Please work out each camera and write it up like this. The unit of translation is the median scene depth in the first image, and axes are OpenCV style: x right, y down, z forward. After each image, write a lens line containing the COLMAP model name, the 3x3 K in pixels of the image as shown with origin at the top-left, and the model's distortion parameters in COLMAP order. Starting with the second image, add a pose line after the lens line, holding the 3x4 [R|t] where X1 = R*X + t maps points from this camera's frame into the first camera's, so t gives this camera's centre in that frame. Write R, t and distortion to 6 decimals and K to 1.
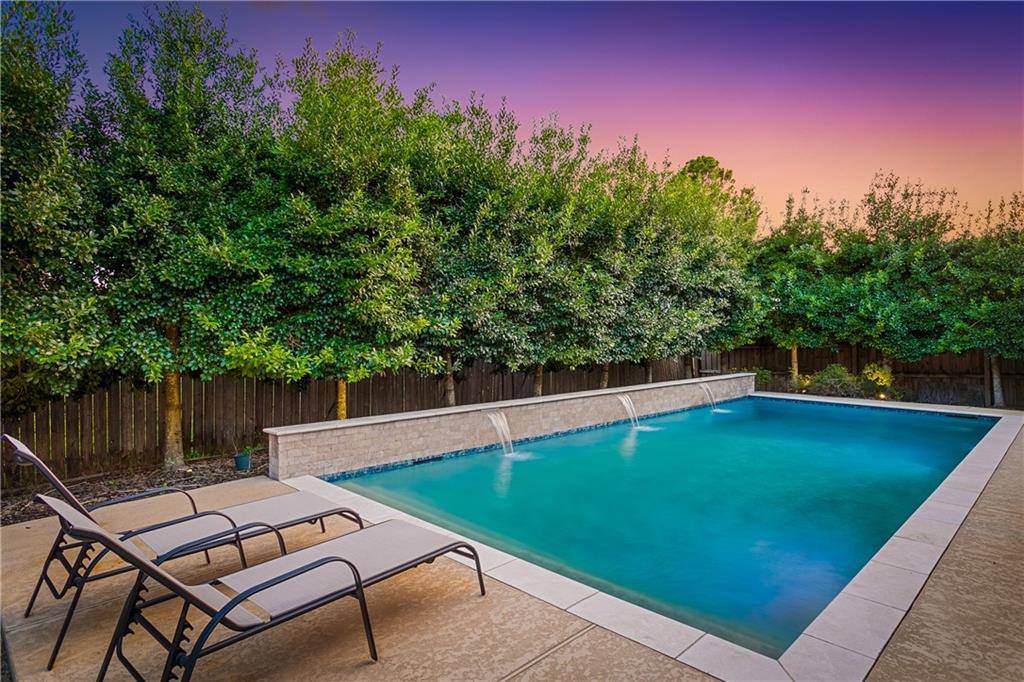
lens RADIAL K [[593.9, 0, 511.1], [0, 593.9, 330.9], [0, 0, 1]] dist [-0.005052, -0.002140]
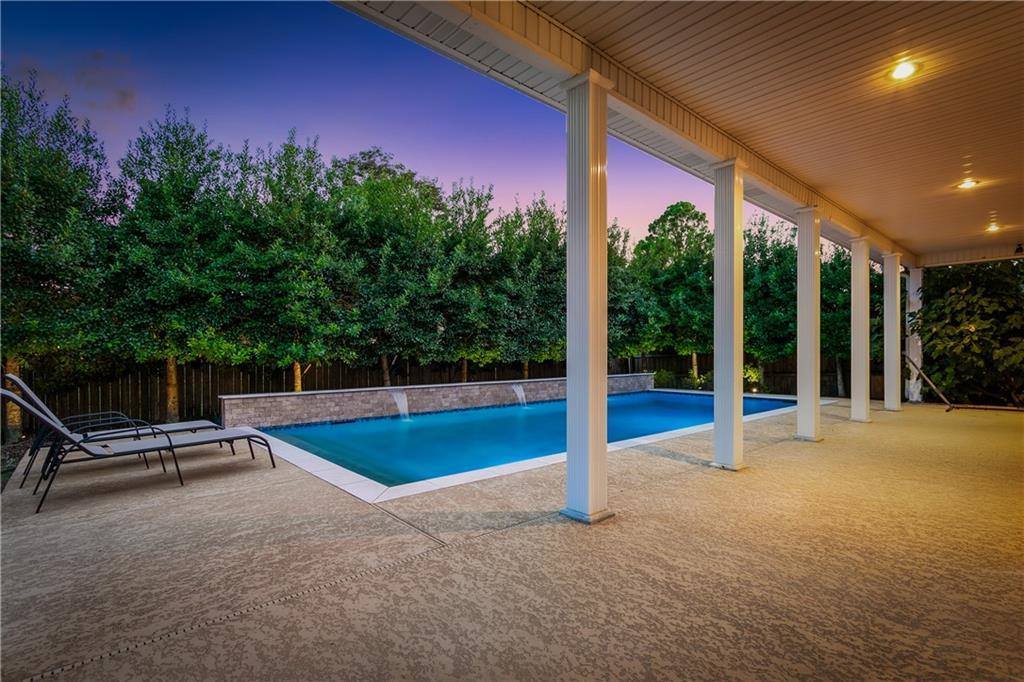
lens RADIAL K [[502.4, 0, 510.5], [0, 502.4, 355.1], [0, 0, 1]] dist [0.002286, 0.000698]
pose [[0.997510, -0.010291, -0.069771, 0.361534], [0.010419, 0.999945, 0.001473, 0.055850], [0.069752, -0.002196, 0.997562, -0.207175]]
